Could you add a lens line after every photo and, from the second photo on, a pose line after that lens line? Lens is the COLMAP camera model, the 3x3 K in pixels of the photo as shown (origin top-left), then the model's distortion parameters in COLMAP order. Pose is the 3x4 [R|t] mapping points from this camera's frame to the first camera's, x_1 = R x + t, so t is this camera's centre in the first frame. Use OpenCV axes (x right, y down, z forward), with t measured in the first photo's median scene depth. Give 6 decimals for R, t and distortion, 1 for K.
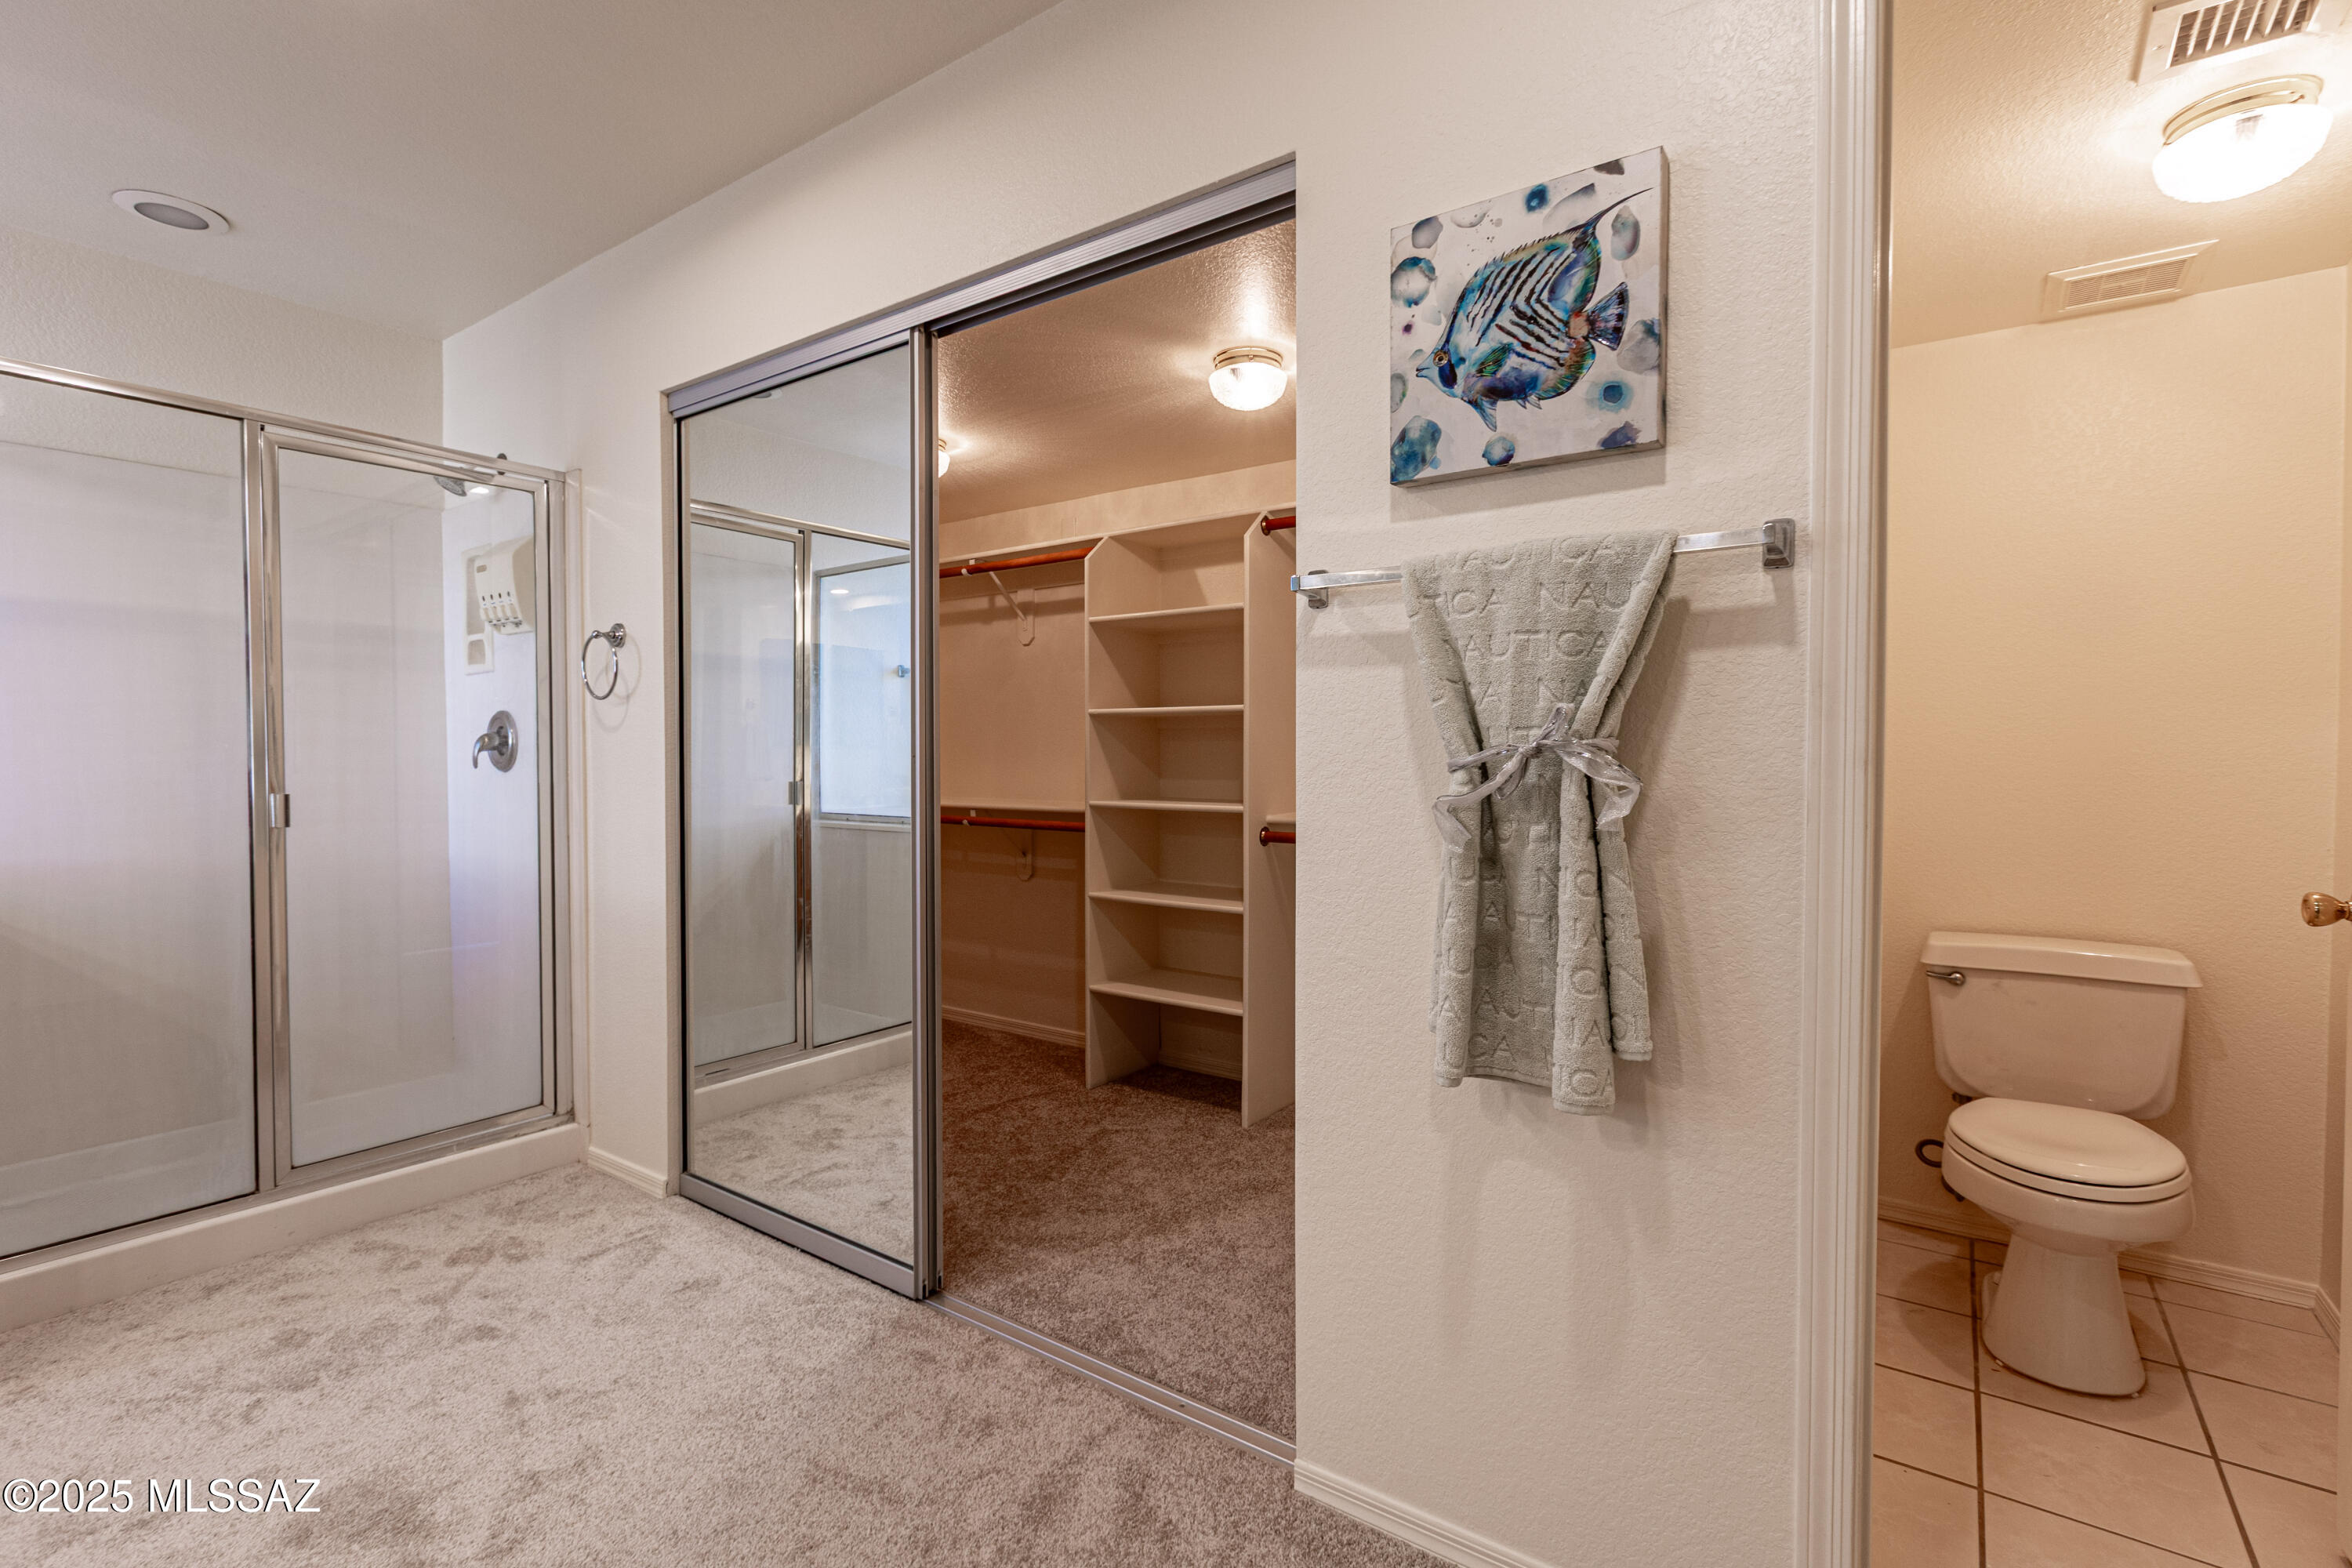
lens RADIAL K [[1060.8, 0, 1176.5], [0, 1060.8, 774.1], [0, 0, 1]] dist [-0.001697, -0.000905]
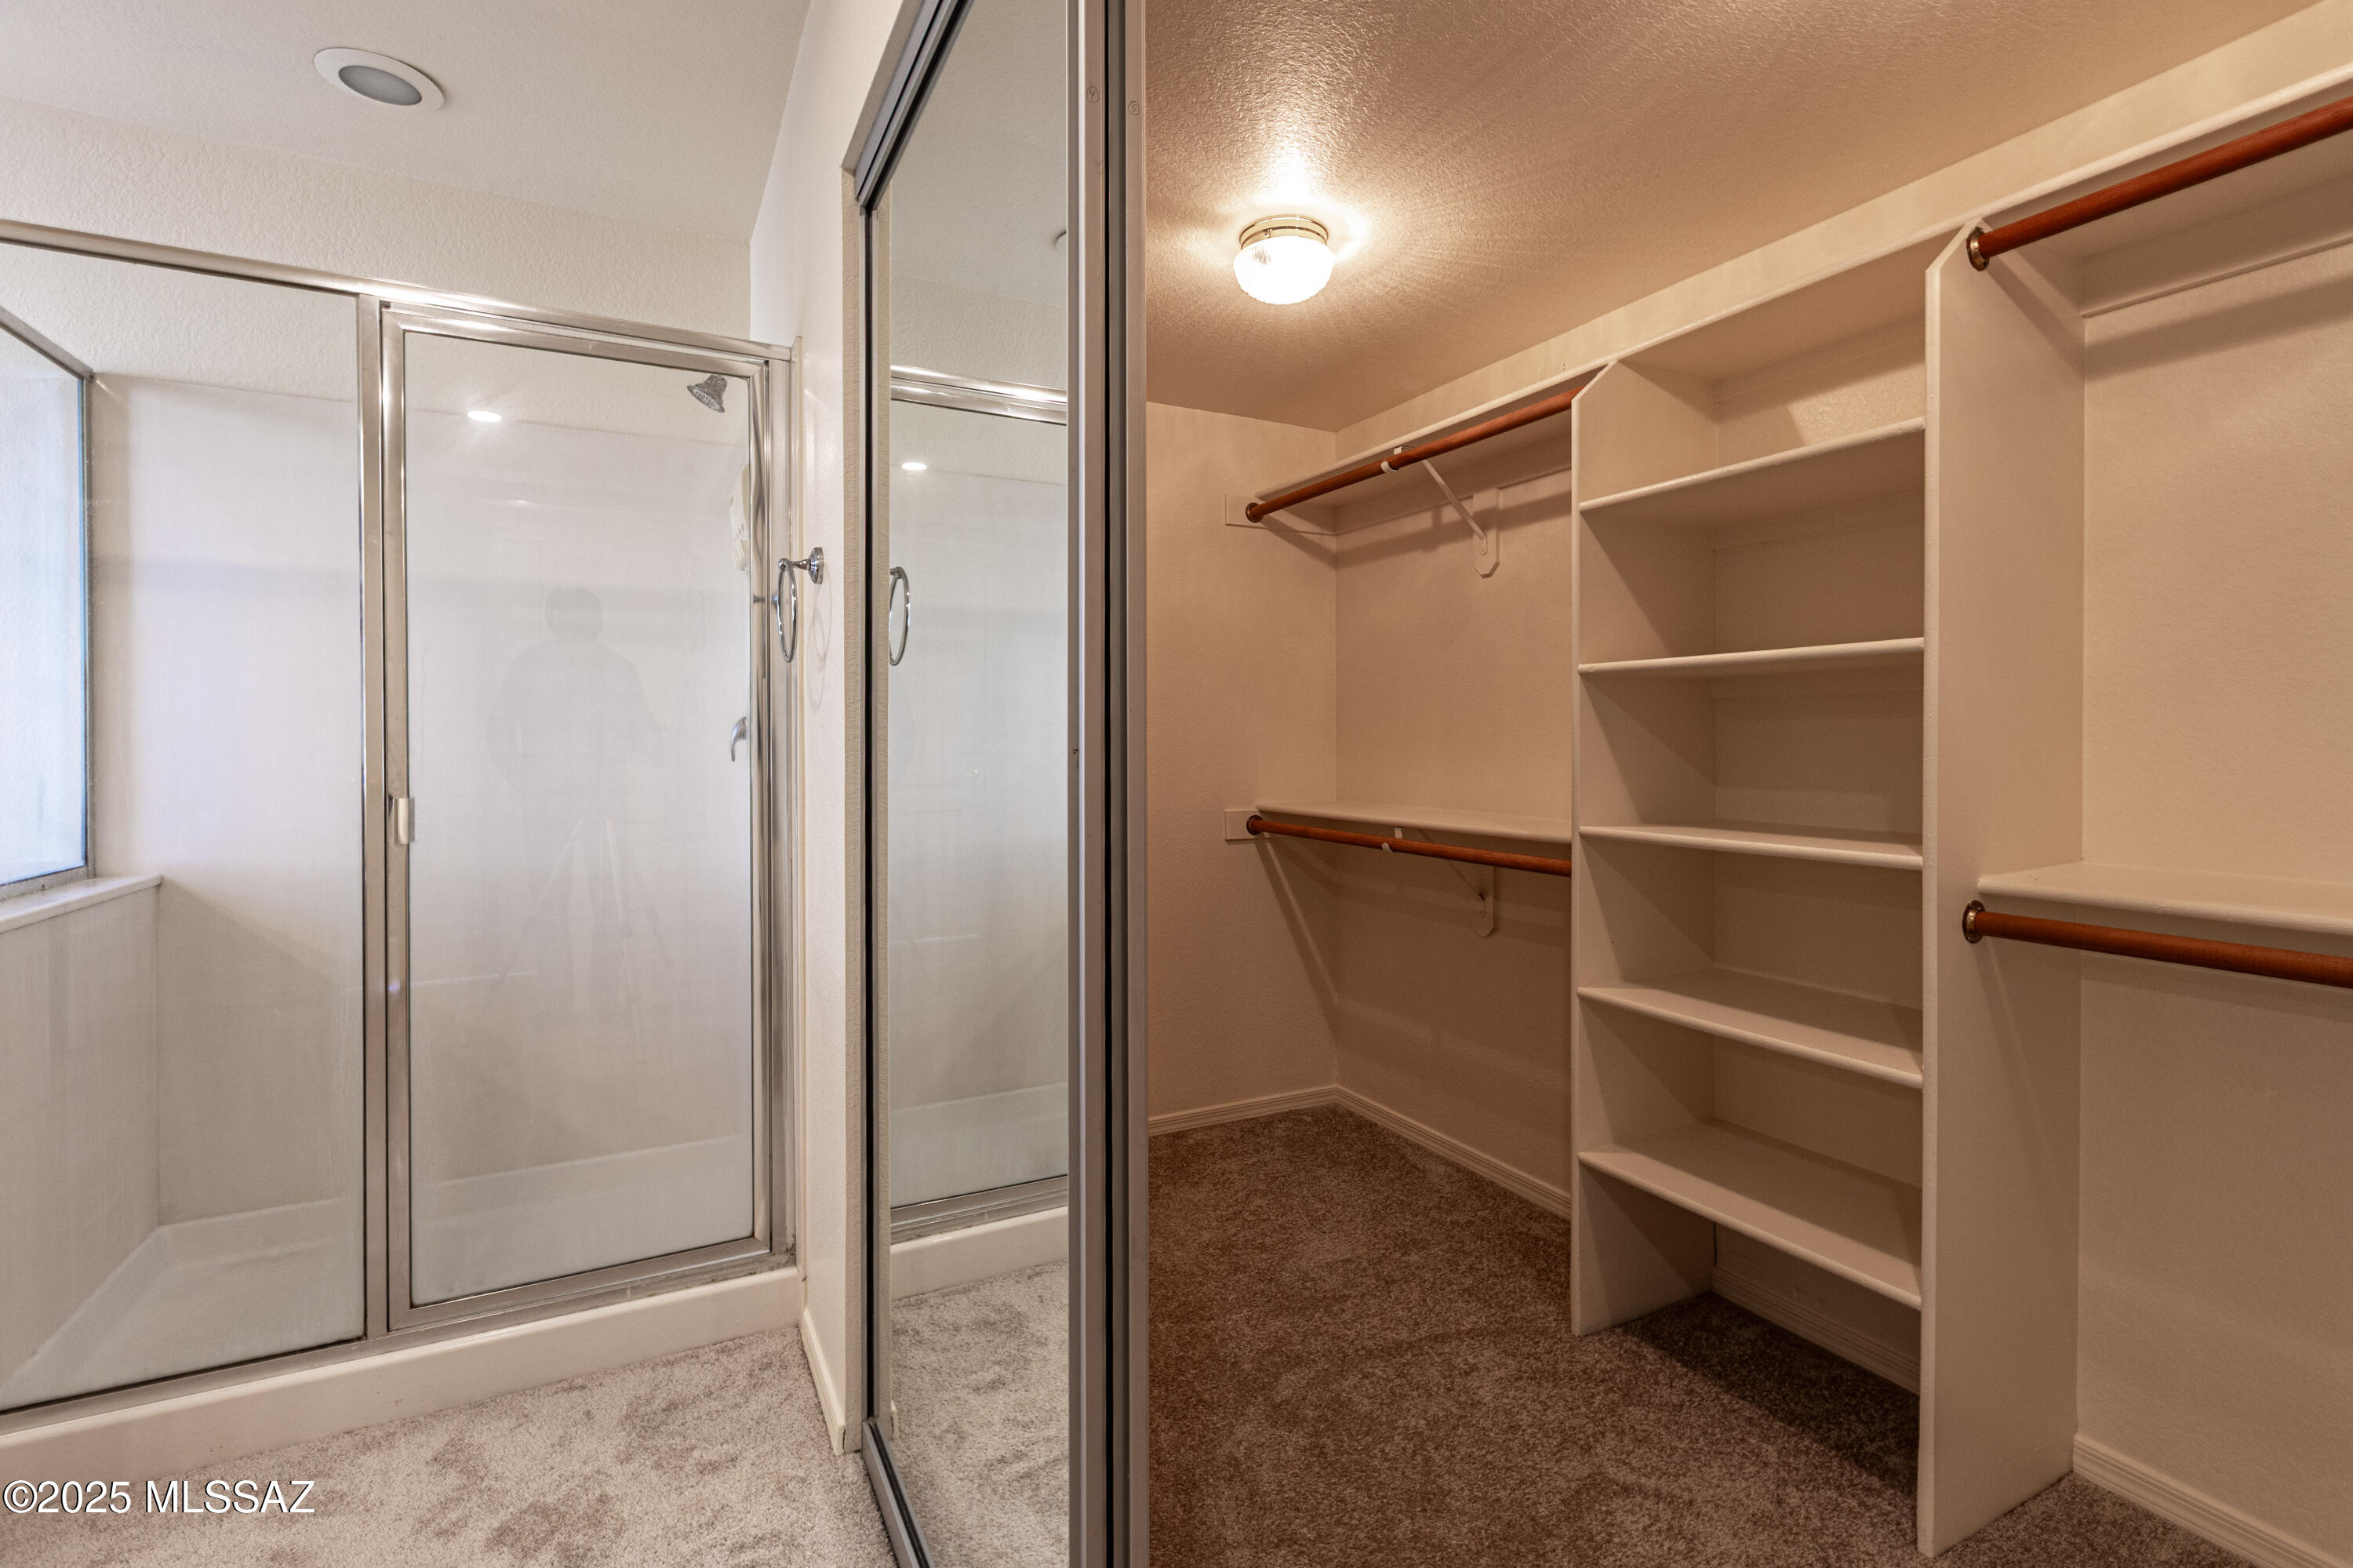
lens RADIAL K [[1077.3, 0, 1189.1], [0, 1077.3, 747.1], [0, 0, 1]] dist [0.001571, 0.000046]
pose [[0.896721, 0.001695, -0.442593, -0.017841], [-0.008085, 0.999889, -0.012552, -0.010059], [0.442522, 0.014834, 0.896635, 0.493668]]
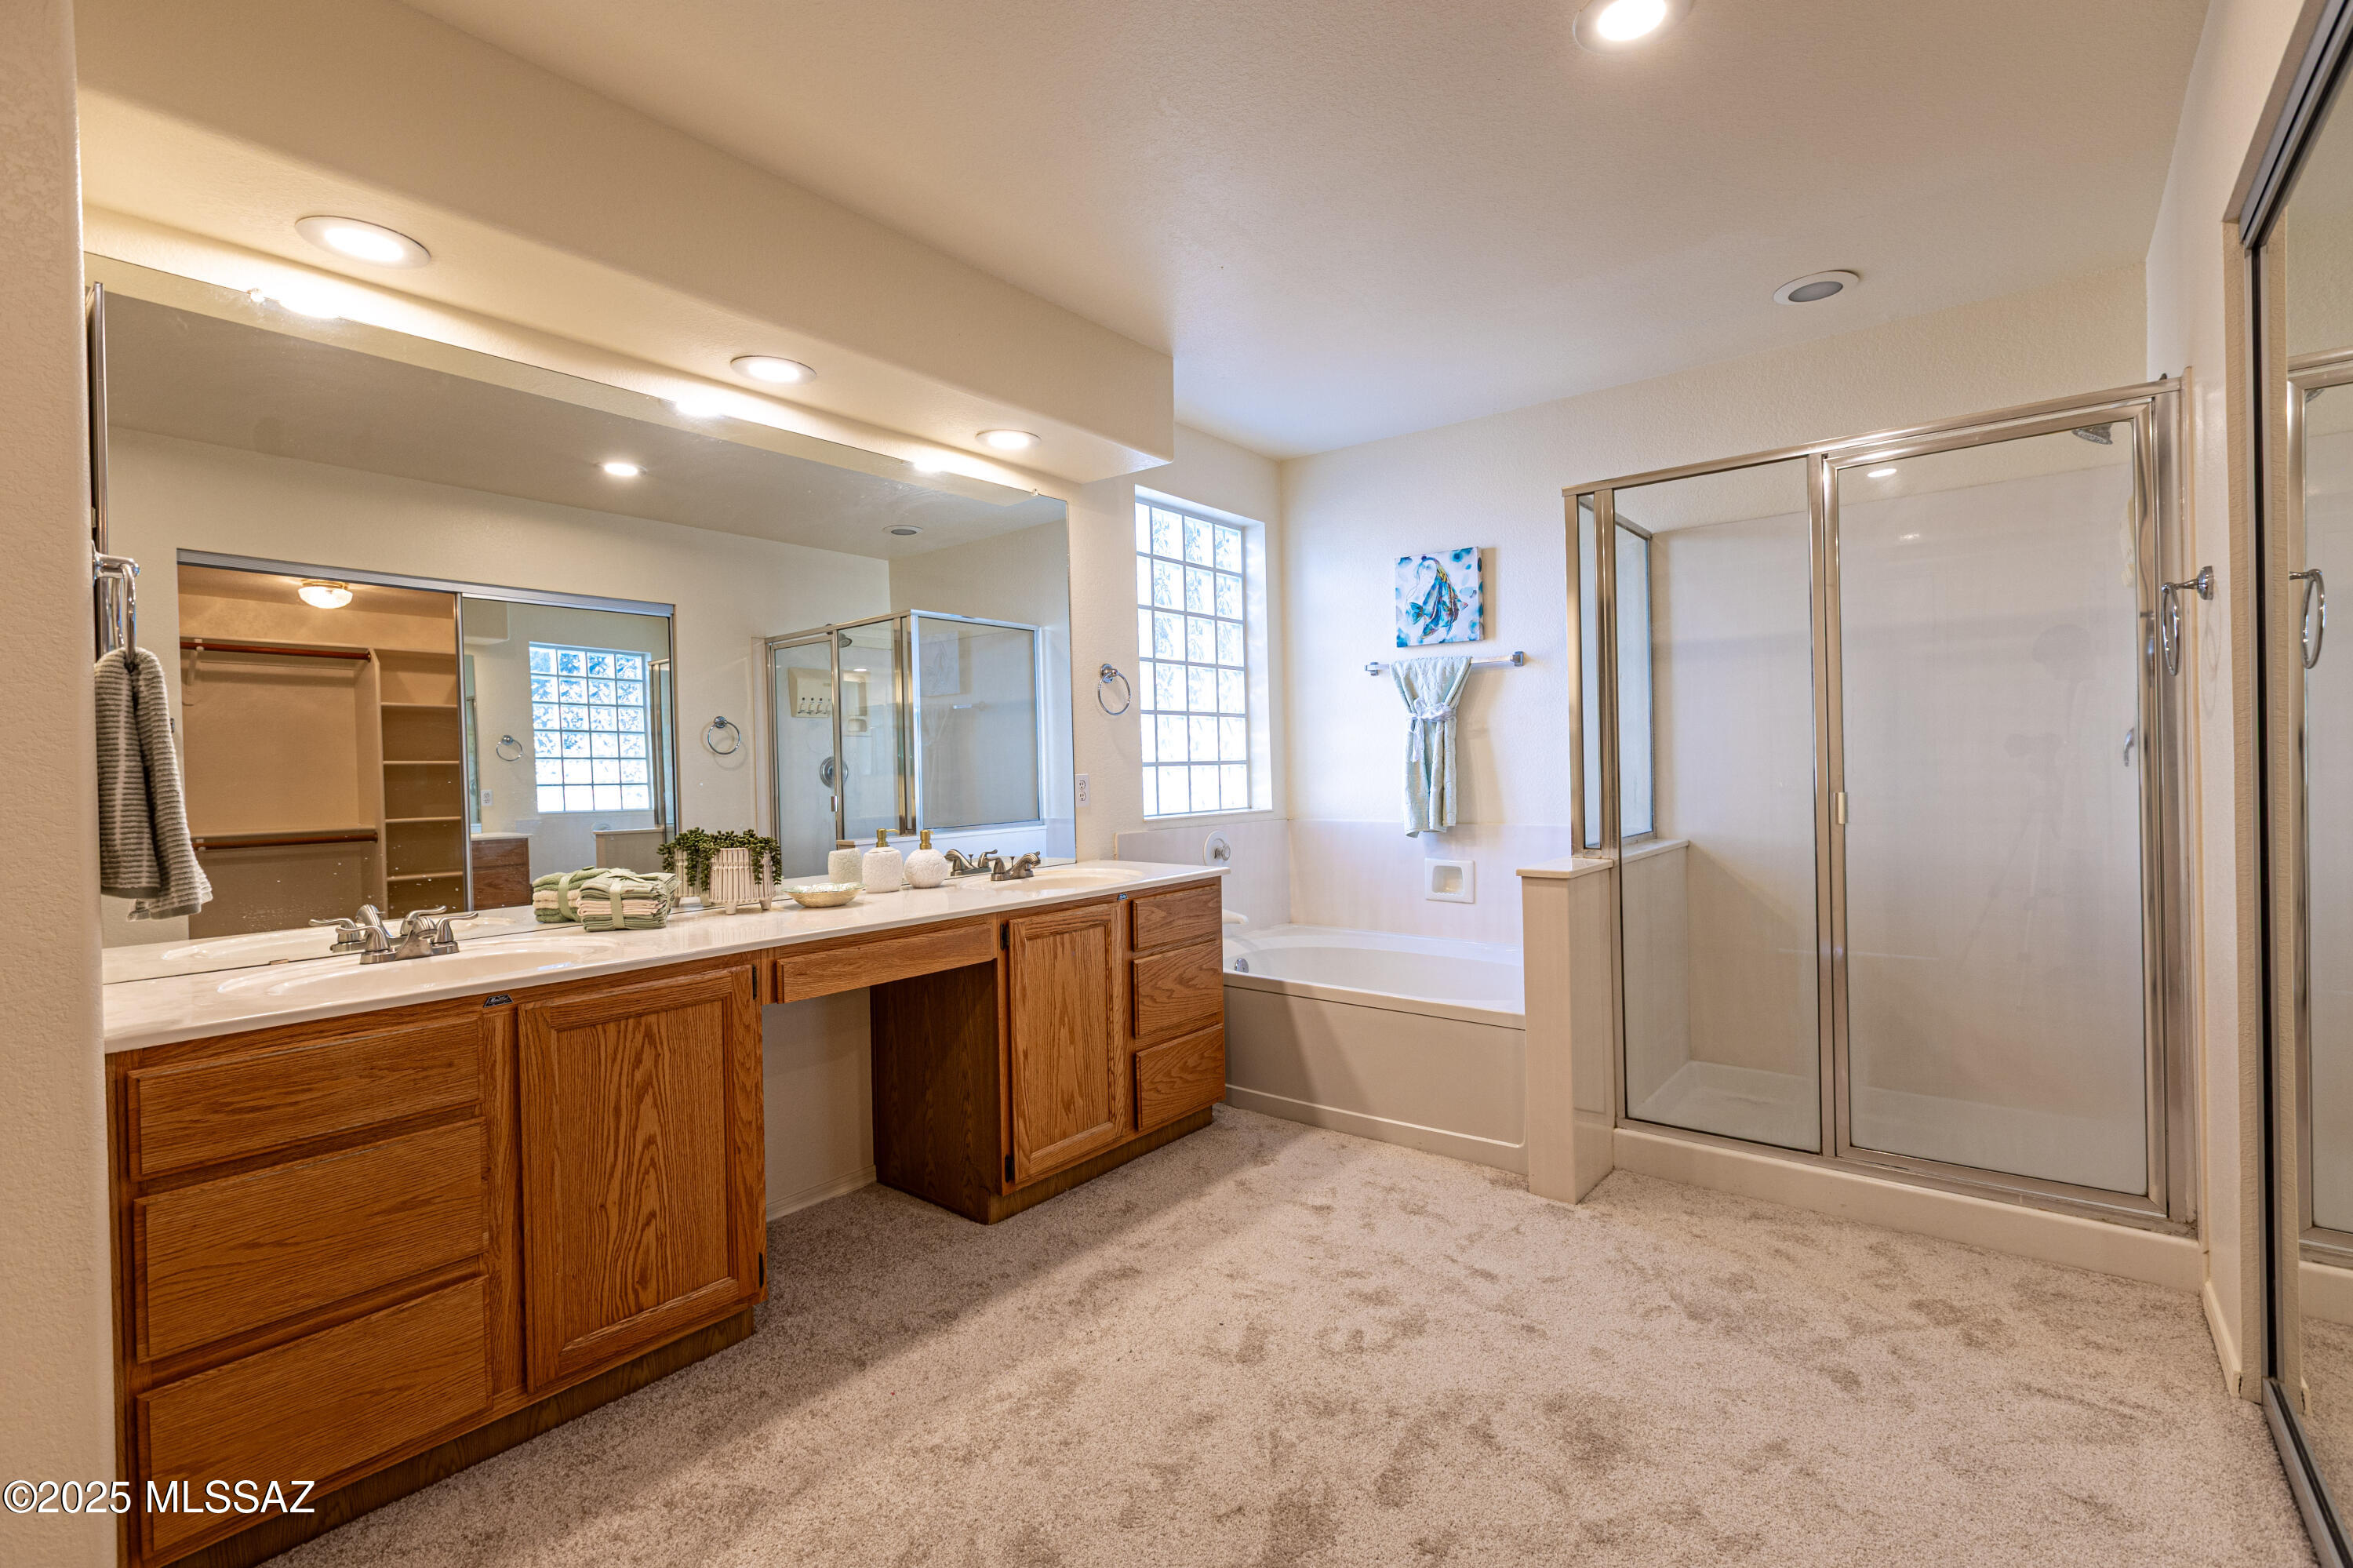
lens RADIAL K [[1045.4, 0, 1205.1], [0, 1045.4, 769.3], [0, 0, 1]] dist [0.000775, -0.000517]
pose [[-0.036021, 0.004692, -0.999340, 0.203477], [-0.000196, 0.999989, 0.004702, -0.007887], [0.999351, 0.000365, -0.036020, 0.344494]]
